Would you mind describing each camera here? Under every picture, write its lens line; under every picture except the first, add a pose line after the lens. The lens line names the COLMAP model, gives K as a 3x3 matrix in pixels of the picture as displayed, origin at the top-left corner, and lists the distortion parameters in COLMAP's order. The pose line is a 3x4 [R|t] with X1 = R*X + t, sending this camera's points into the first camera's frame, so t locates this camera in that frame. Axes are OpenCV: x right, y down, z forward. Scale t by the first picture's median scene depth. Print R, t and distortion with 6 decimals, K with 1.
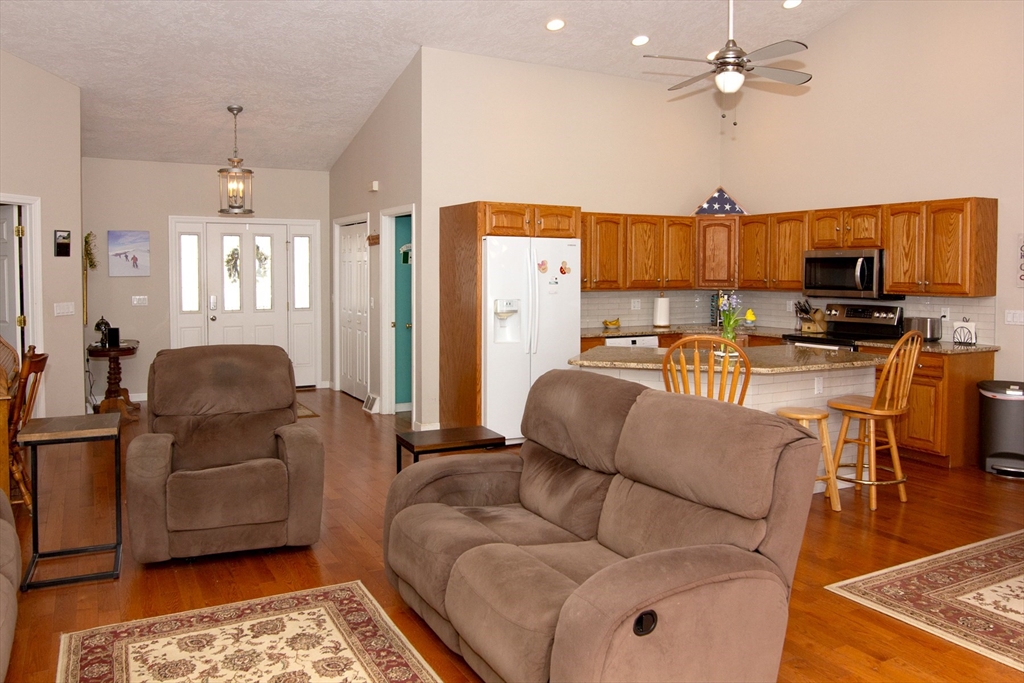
lens RADIAL K [[760.0, 0, 510.8], [0, 760.0, 298.1], [0, 0, 1]] dist [-0.000390, 0.000375]
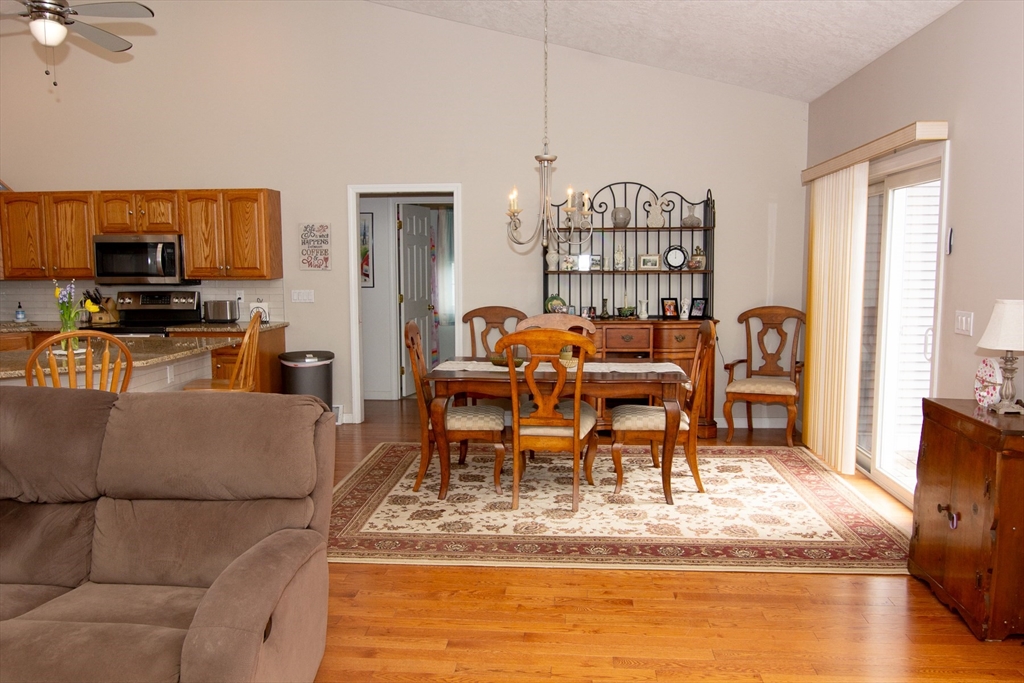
lens RADIAL K [[784.7, 0, 481.7], [0, 784.7, 340.9], [0, 0, 1]] dist [-0.000679, 0.001131]
pose [[0.578116, -0.091162, 0.810846, -0.148057], [0.035286, 0.995603, 0.086775, -0.000527], [-0.815191, -0.021555, 0.578791, 0.078616]]
